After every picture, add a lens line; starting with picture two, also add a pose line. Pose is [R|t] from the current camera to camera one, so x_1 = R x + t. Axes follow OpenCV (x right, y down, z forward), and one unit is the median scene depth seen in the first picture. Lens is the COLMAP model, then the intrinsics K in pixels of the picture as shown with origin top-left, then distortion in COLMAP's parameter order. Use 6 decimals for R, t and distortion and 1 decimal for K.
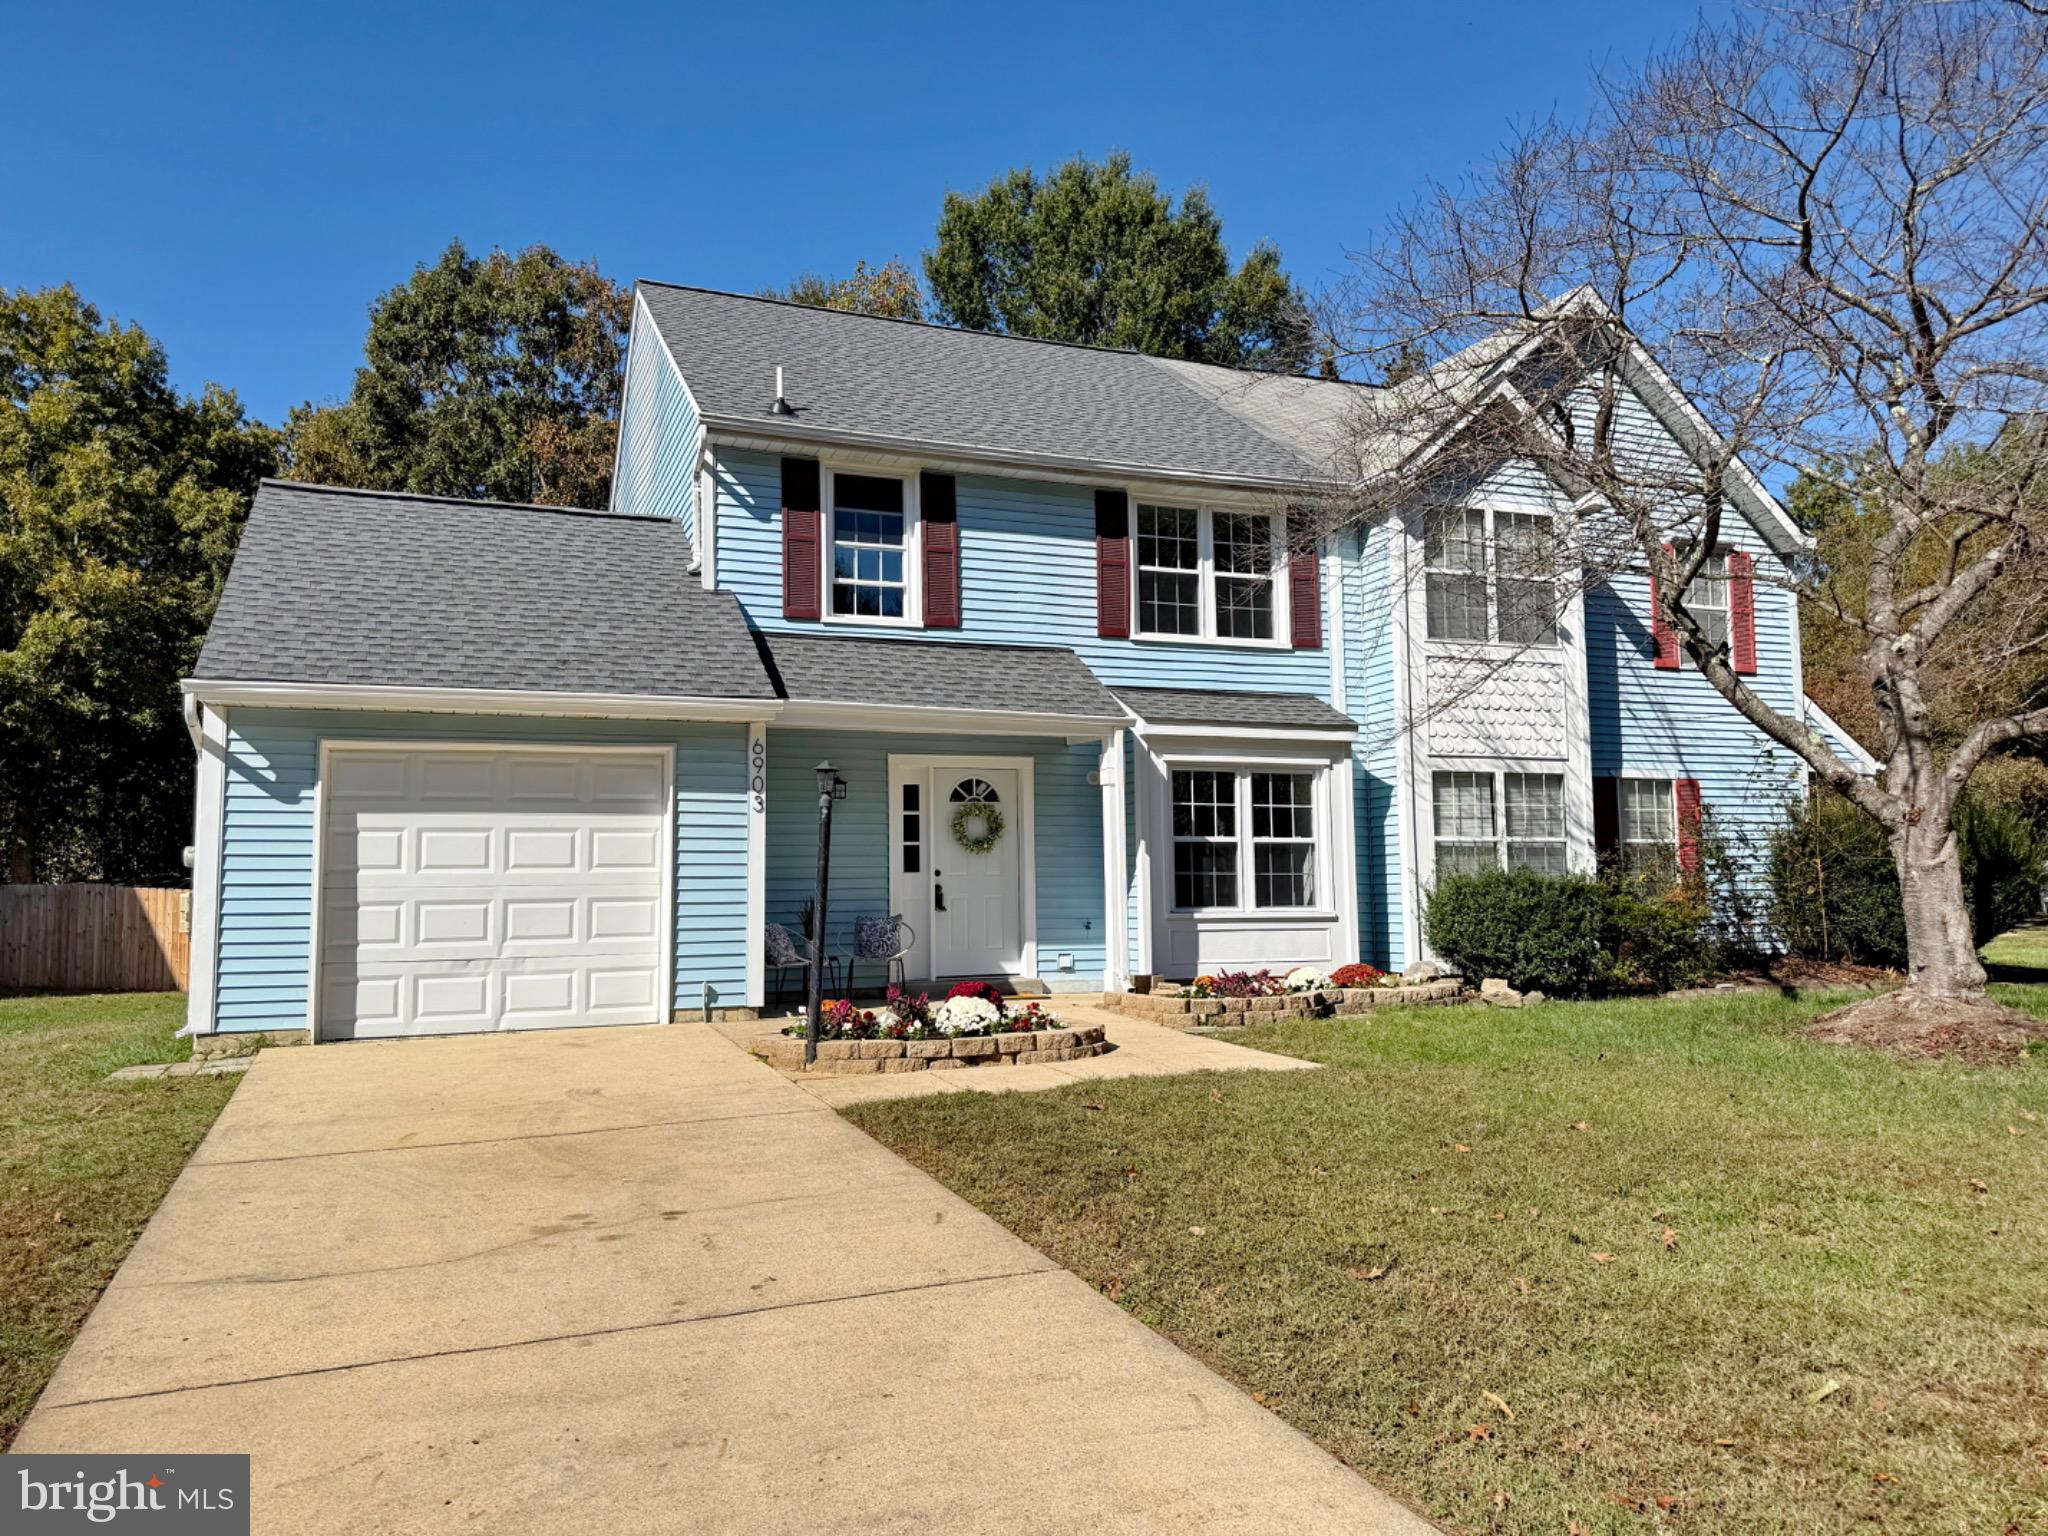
lens RADIAL K [[1281.1, 0, 1025.8], [0, 1281.1, 778.7], [0, 0, 1]] dist [0.040653, -0.000469]
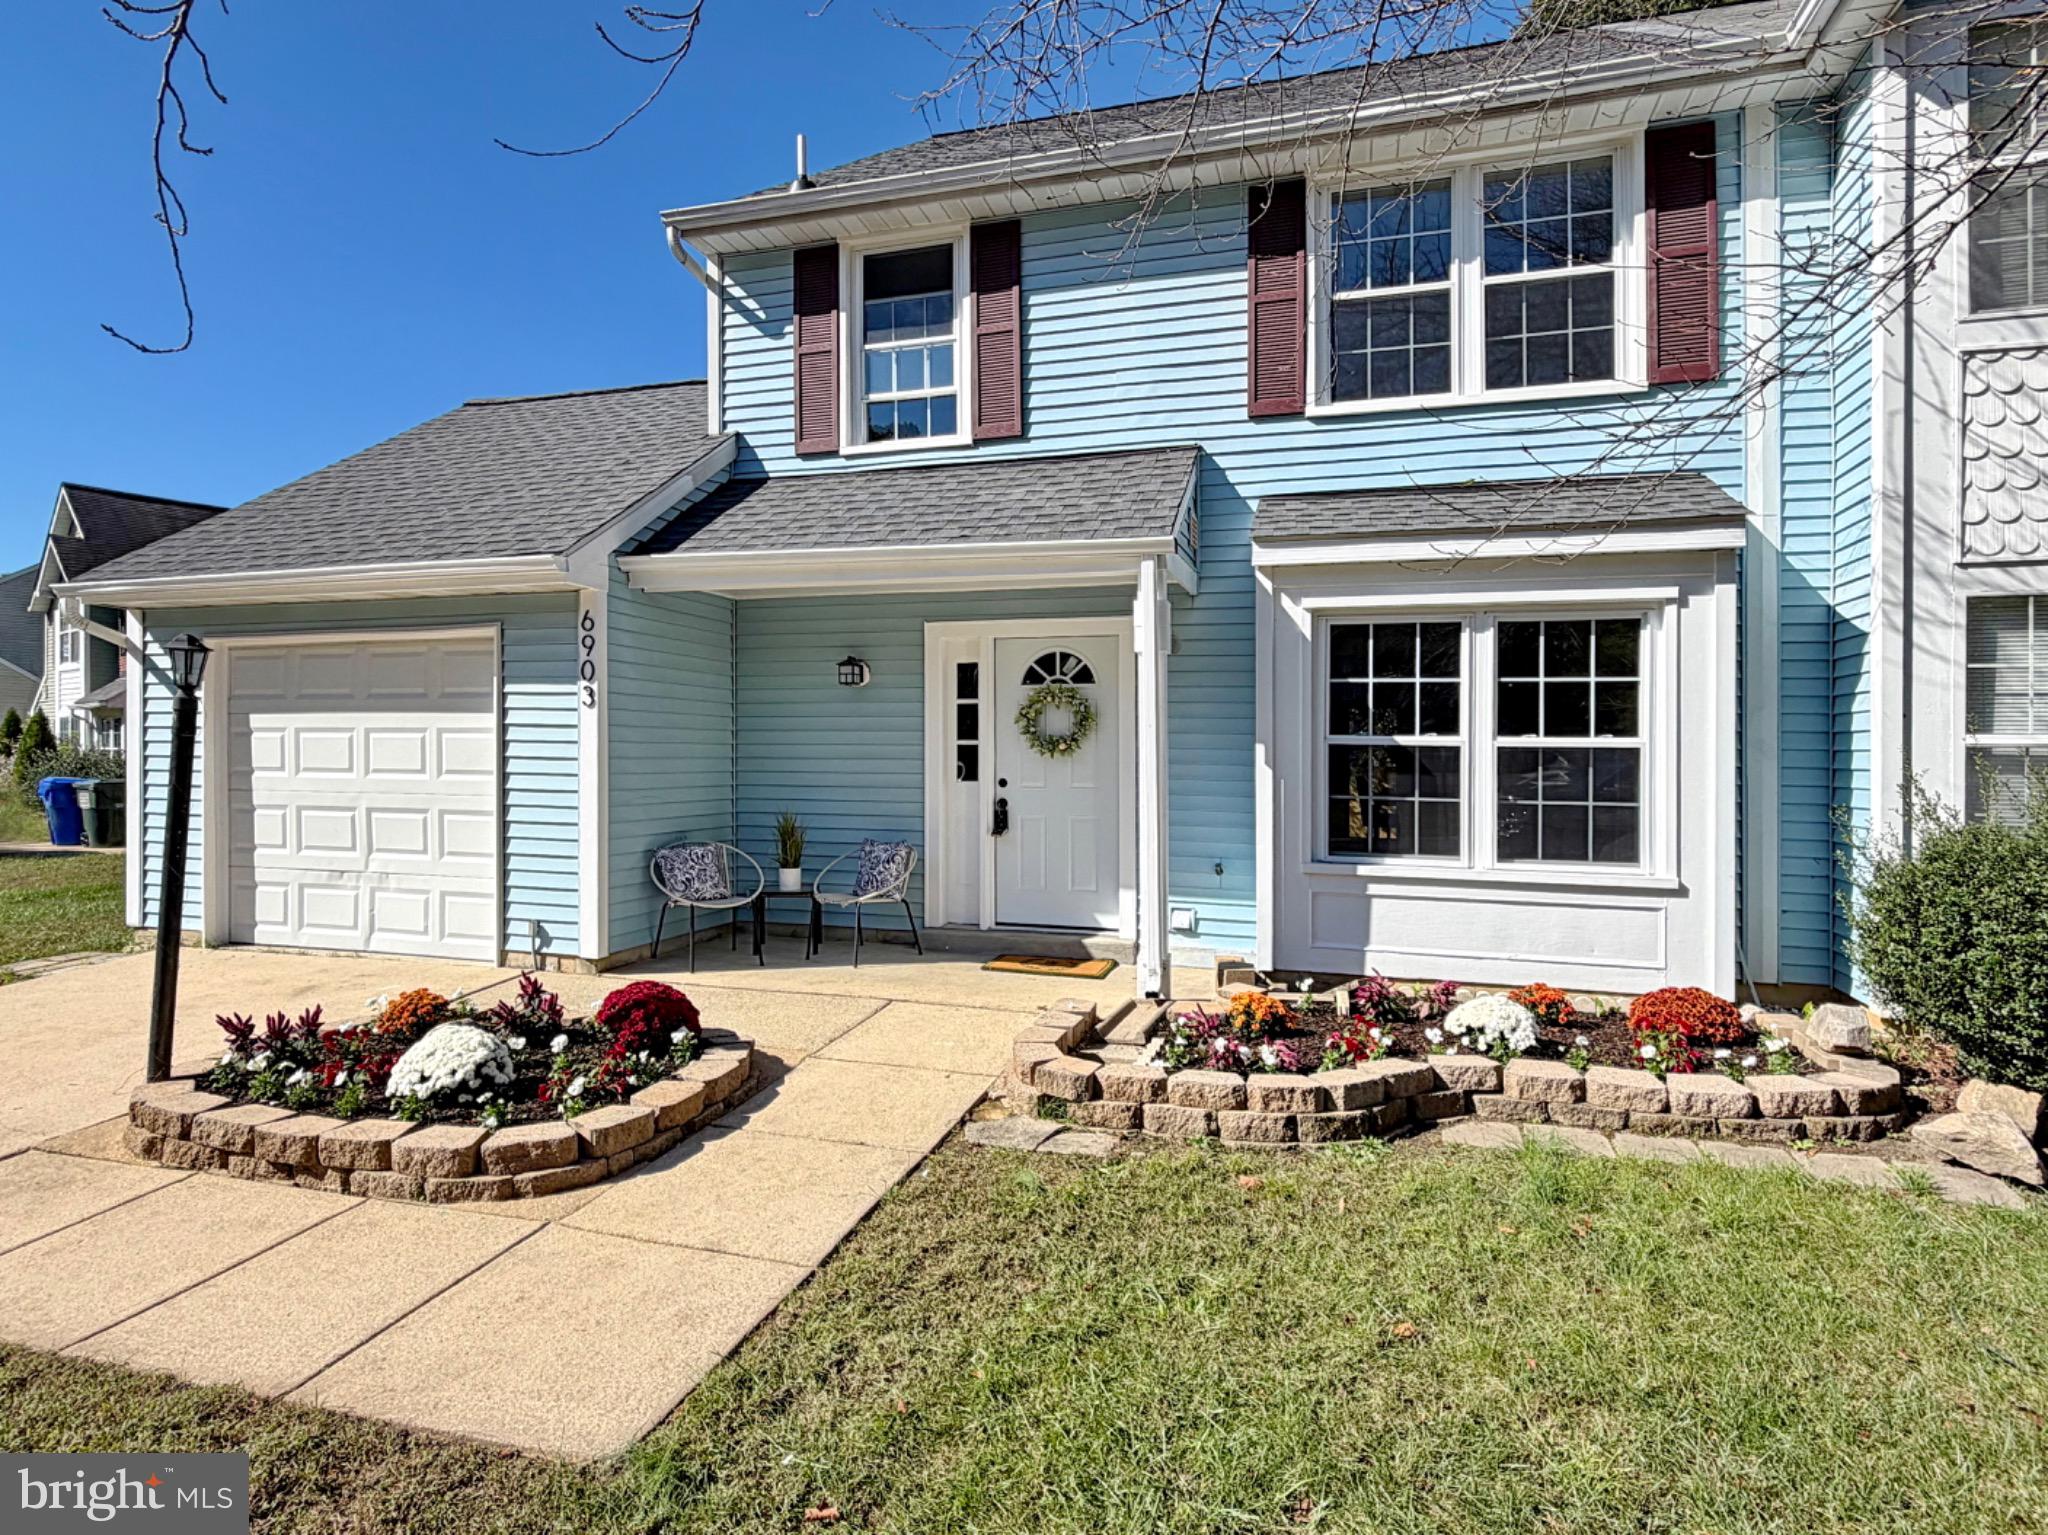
lens RADIAL K [[1057.8, 0, 1018.0], [0, 1057.8, 752.1], [0, 0, 1]] dist [-0.002870, -0.000285]
pose [[0.793565, 0.018294, -0.608210, 0.302781], [0.032096, 0.996898, 0.071863, 0.012807], [0.607638, -0.076549, 0.790516, 0.527711]]
